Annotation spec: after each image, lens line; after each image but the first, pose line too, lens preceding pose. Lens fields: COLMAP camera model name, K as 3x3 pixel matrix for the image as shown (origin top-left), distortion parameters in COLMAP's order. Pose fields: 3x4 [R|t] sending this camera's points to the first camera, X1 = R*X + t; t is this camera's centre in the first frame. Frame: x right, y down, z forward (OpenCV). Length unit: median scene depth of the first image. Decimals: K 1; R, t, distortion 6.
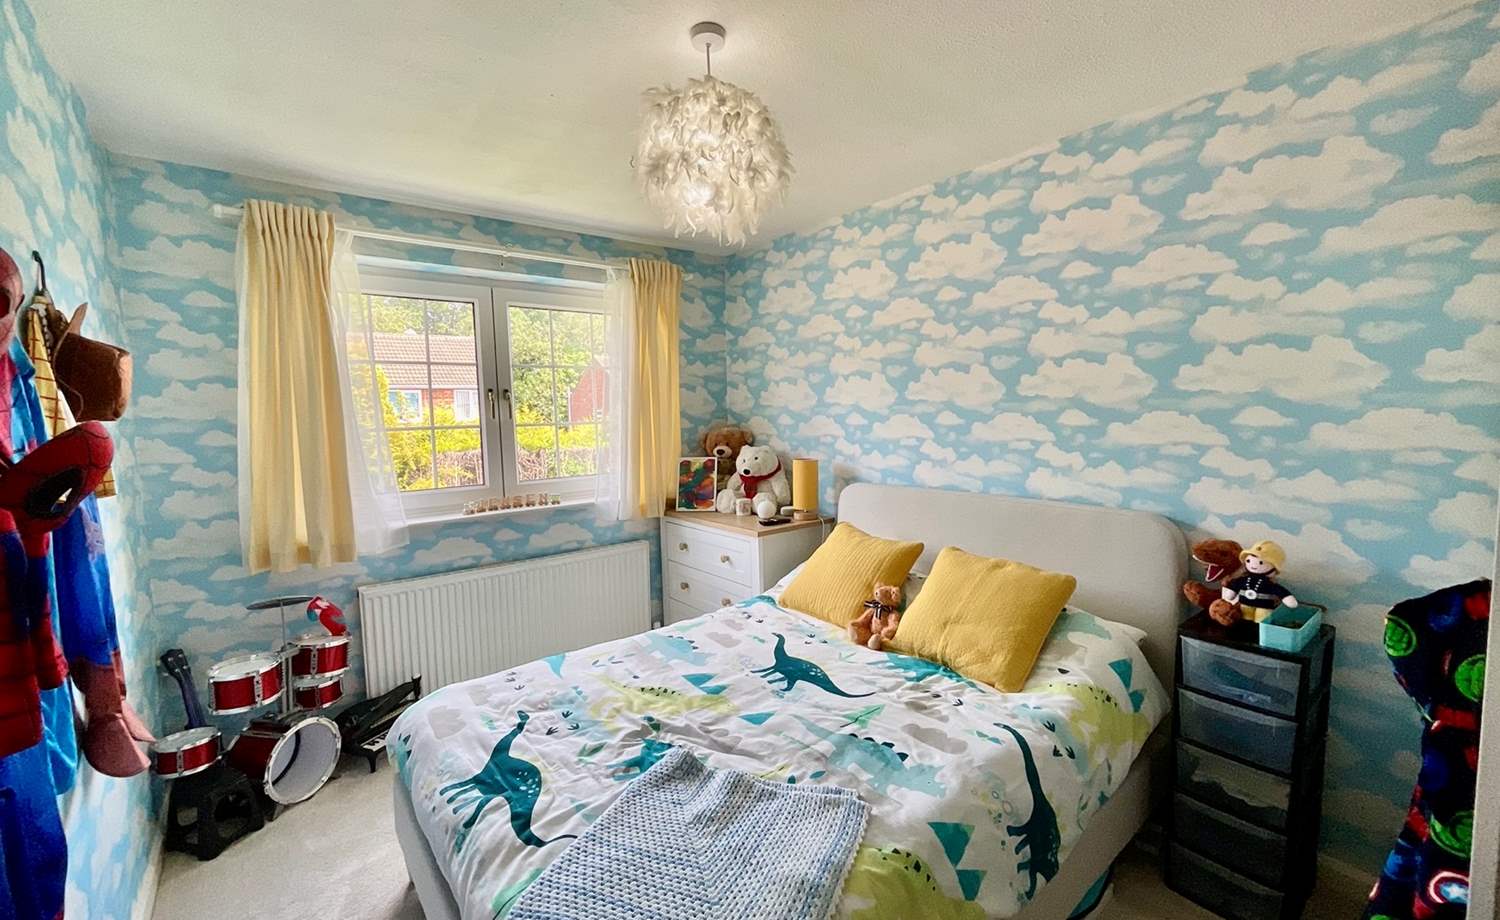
lens RADIAL K [[608.0, 0, 746.9], [0, 608.0, 456.5], [0, 0, 1]] dist [0.000689, -0.002175]
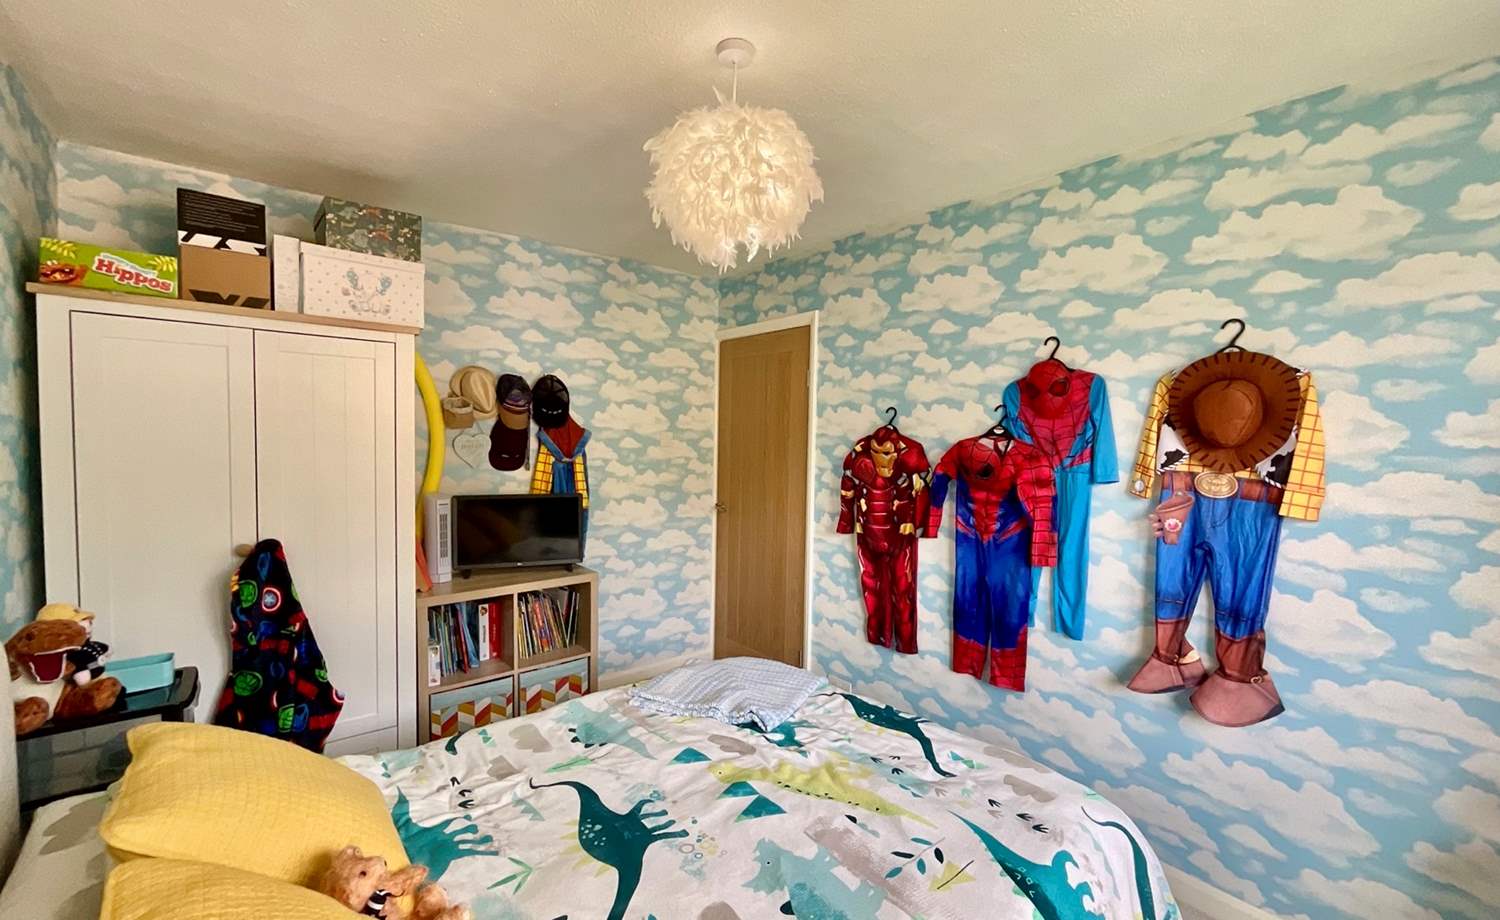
lens RADIAL K [[608.0, 0, 756.4], [0, 608.0, 465.2], [0, 0, 1]] dist [0.000689, -0.002175]
pose [[-0.999471, 0.003652, -0.032303, -0.045730], [-0.000627, 0.991320, 0.131467, -0.126589], [0.032503, 0.131417, -0.990794, 1.507621]]
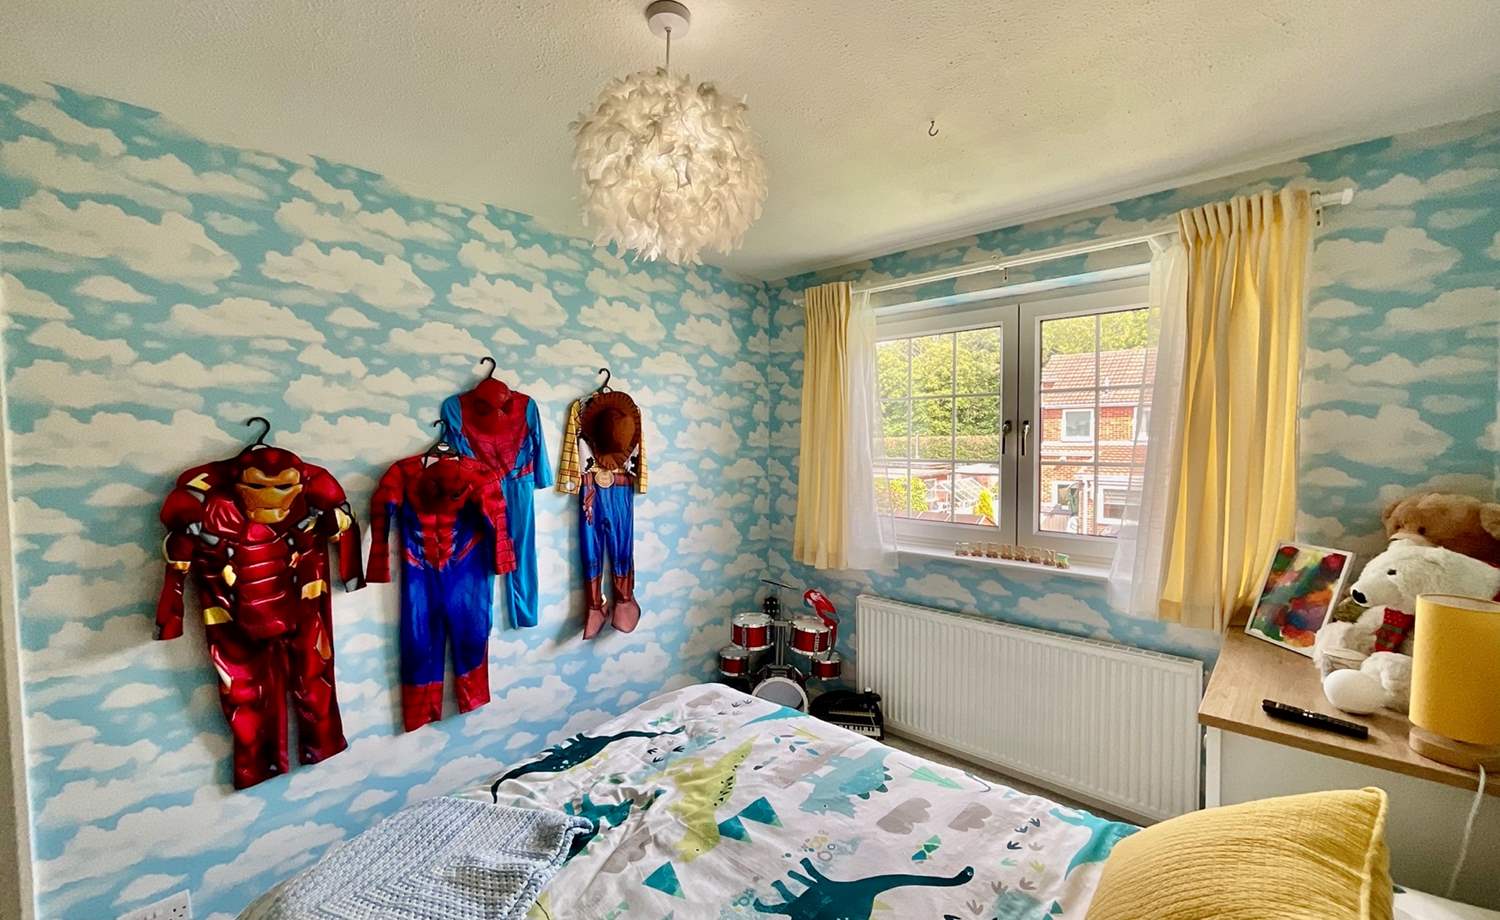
lens RADIAL K [[608.0, 0, 751.3], [0, 608.0, 462.0], [0, 0, 1]] dist [0.000689, -0.002175]
pose [[0.163821, 0.062883, -0.984484, 0.594144], [-0.069946, 0.996195, 0.051992, -0.109297], [0.984007, 0.060343, 0.167596, 0.750168]]
